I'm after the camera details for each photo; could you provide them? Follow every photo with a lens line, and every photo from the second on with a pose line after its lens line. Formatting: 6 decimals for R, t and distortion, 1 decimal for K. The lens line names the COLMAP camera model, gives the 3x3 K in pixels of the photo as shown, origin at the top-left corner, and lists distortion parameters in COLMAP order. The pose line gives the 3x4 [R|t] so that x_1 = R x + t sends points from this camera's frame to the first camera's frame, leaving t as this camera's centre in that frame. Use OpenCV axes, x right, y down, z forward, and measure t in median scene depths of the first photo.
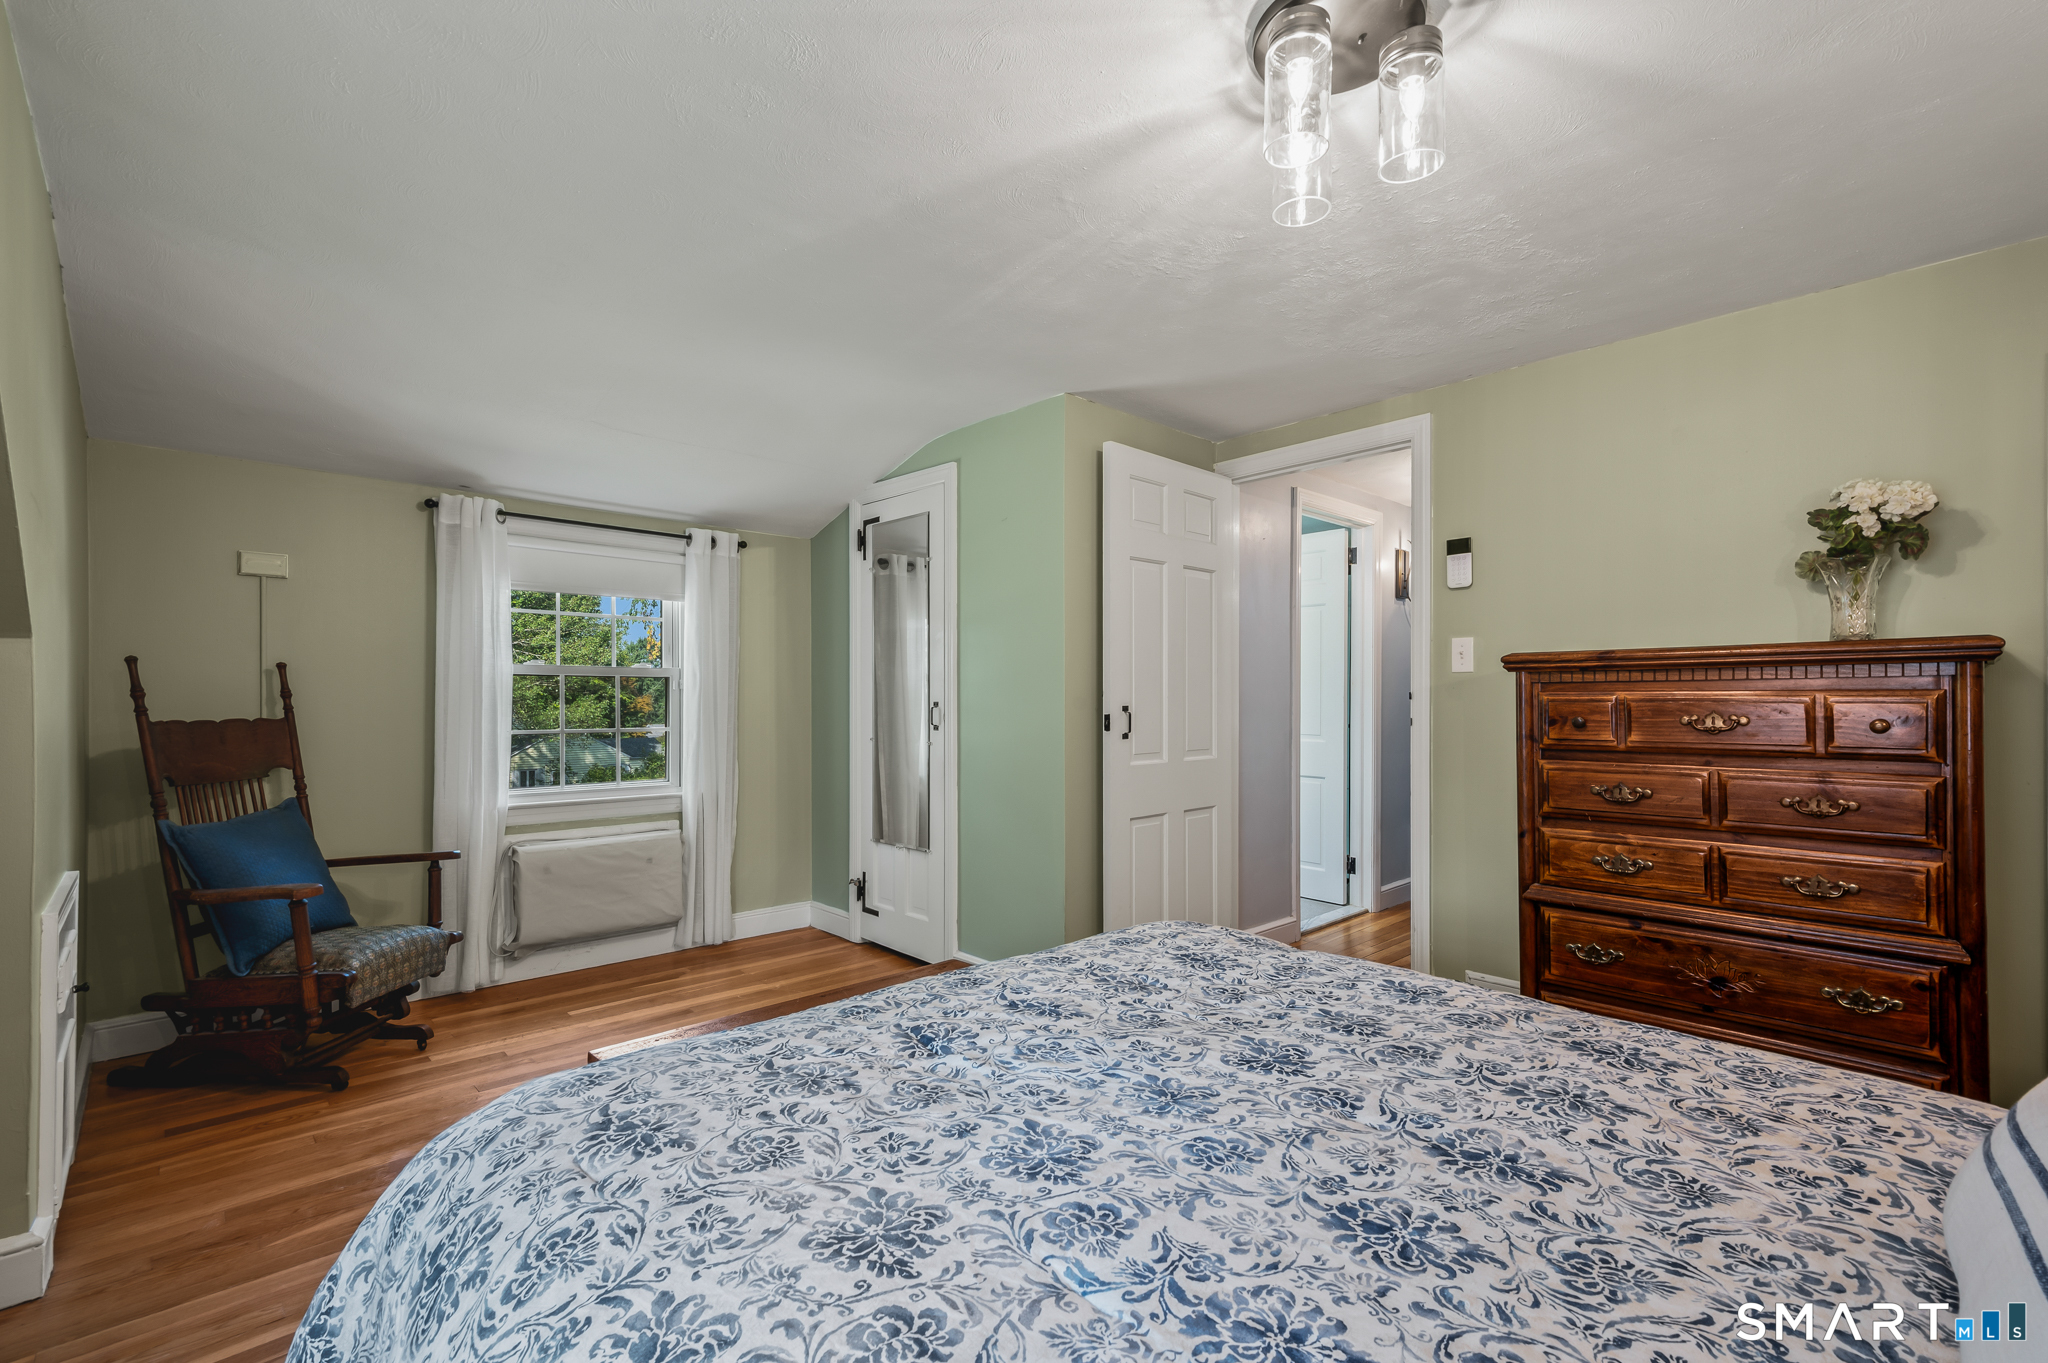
lens RADIAL K [[874.6, 0, 1024.0], [0, 874.6, 681.5], [0, 0, 1]] dist [-0.002504, -0.000624]
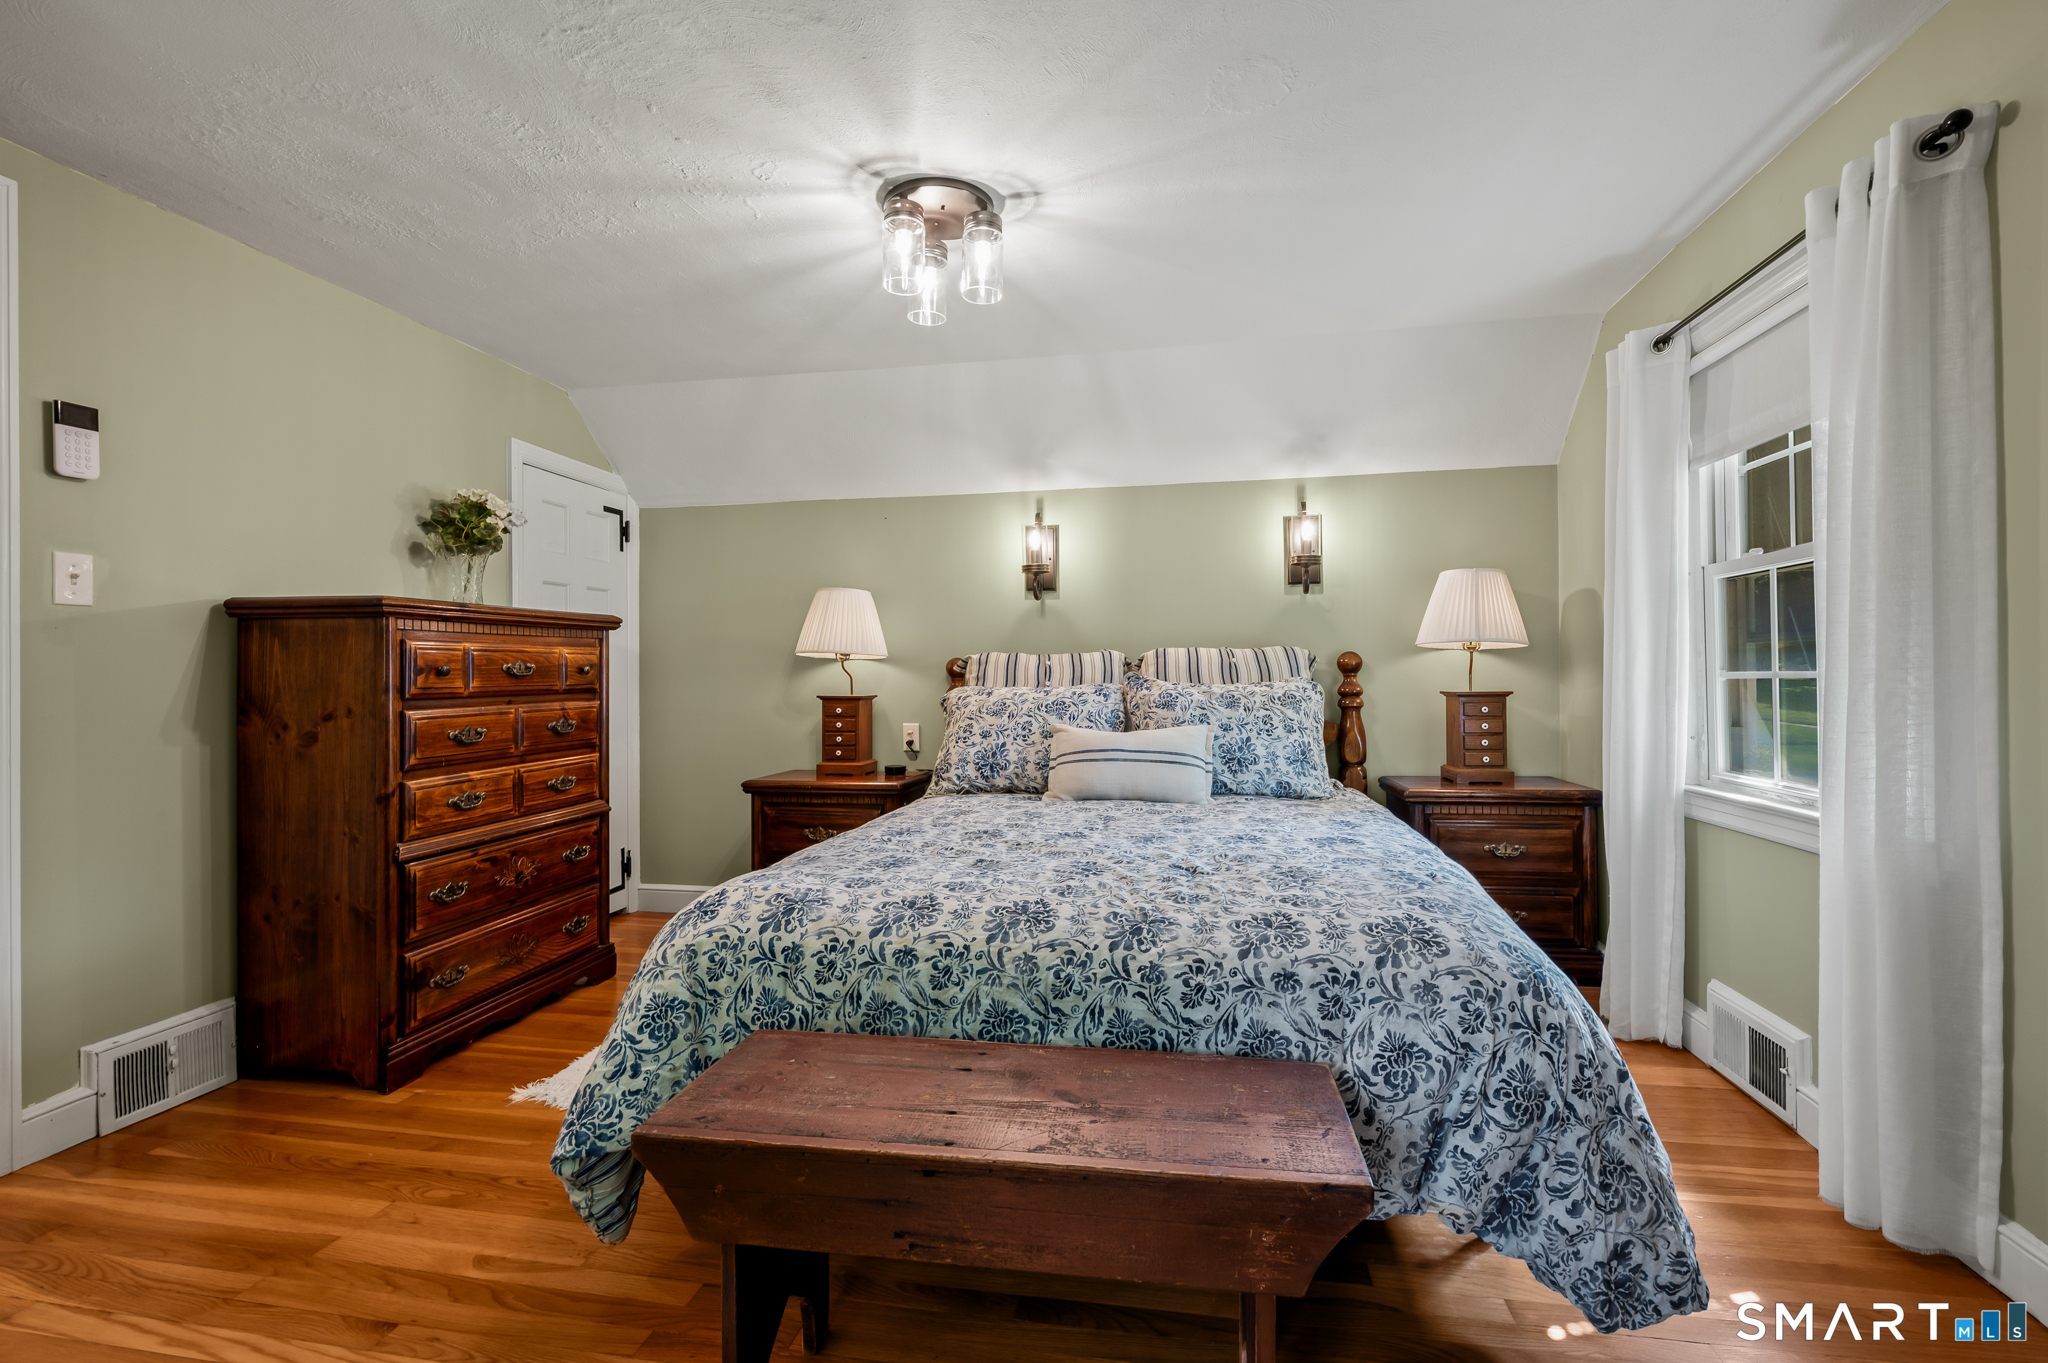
lens RADIAL K [[874.6, 0, 1024.0], [0, 874.6, 681.5], [0, 0, 1]] dist [-0.002504, -0.000624]
pose [[-0.562287, -0.003811, 0.826933, -0.579974], [-0.007089, 0.999975, -0.000211, 0.054057], [-0.826912, -0.005981, -0.562300, 0.996481]]
